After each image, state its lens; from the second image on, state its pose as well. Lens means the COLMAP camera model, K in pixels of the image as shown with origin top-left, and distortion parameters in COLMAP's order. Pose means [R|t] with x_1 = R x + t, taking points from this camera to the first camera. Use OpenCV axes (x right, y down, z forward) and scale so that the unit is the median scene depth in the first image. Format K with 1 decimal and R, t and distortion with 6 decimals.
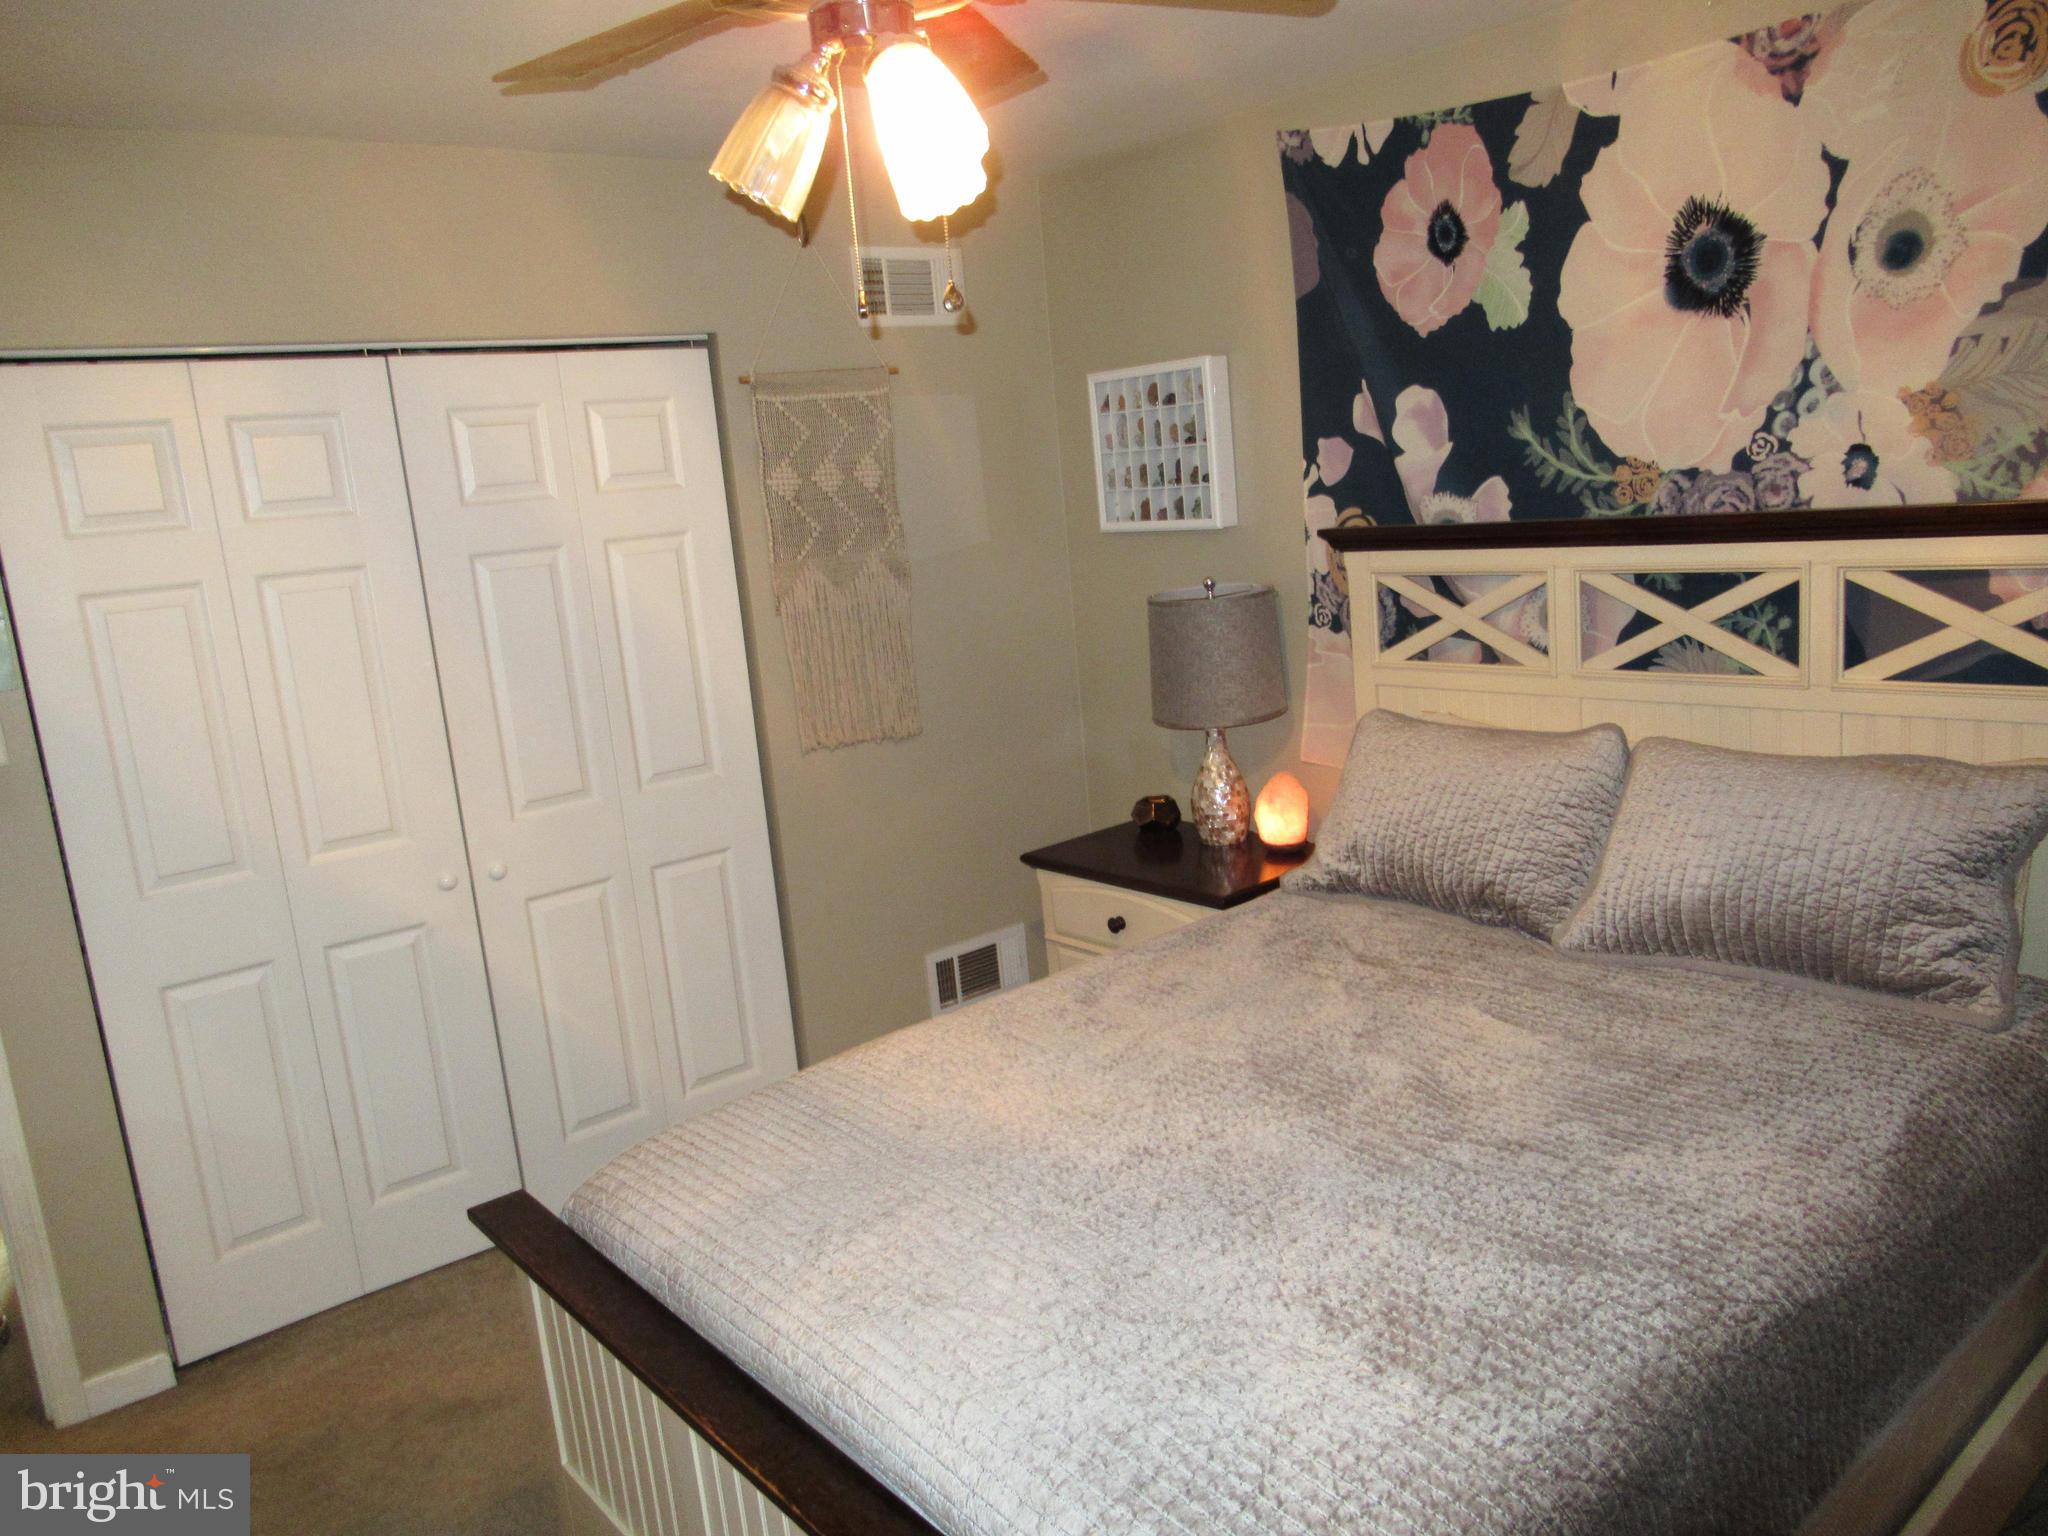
lens RADIAL K [[1509.0, 0, 1017.3], [0, 1509.0, 776.2], [0, 0, 1]] dist [-0.025718, 0.008448]
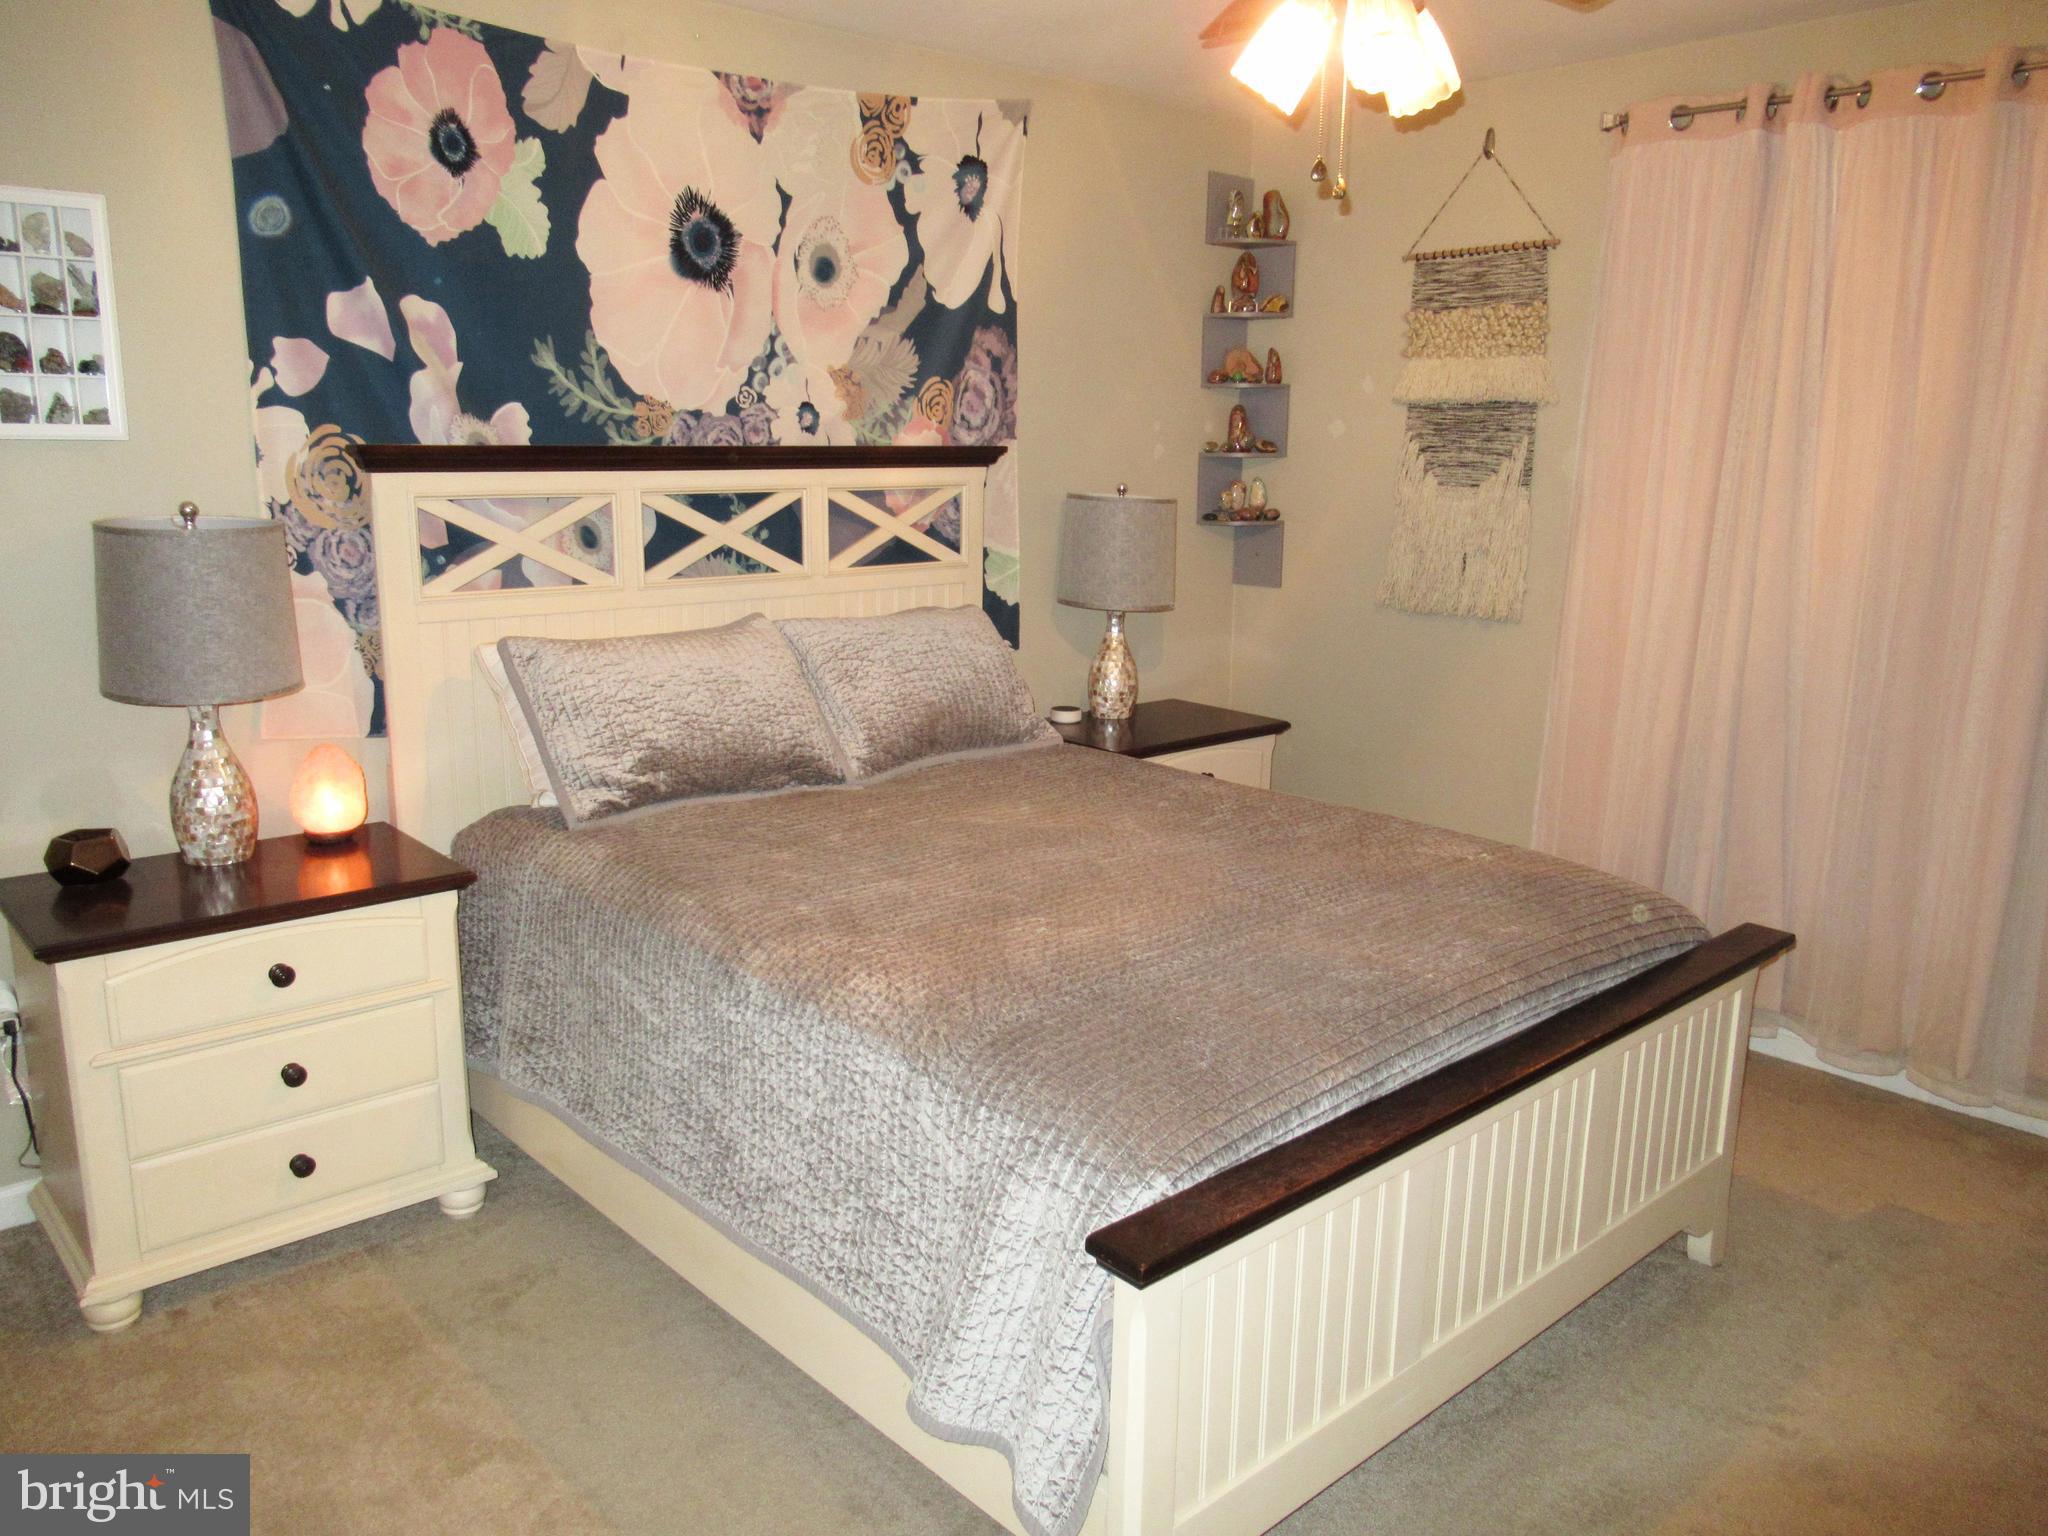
lens RADIAL K [[1509.0, 0, 1017.3], [0, 1509.0, 776.2], [0, 0, 1]] dist [-0.025718, 0.008448]
pose [[-0.038274, -0.131049, 0.990637, -0.781274], [0.186035, 0.973097, 0.135916, -0.030937], [-0.981797, 0.189496, -0.012864, 0.779822]]
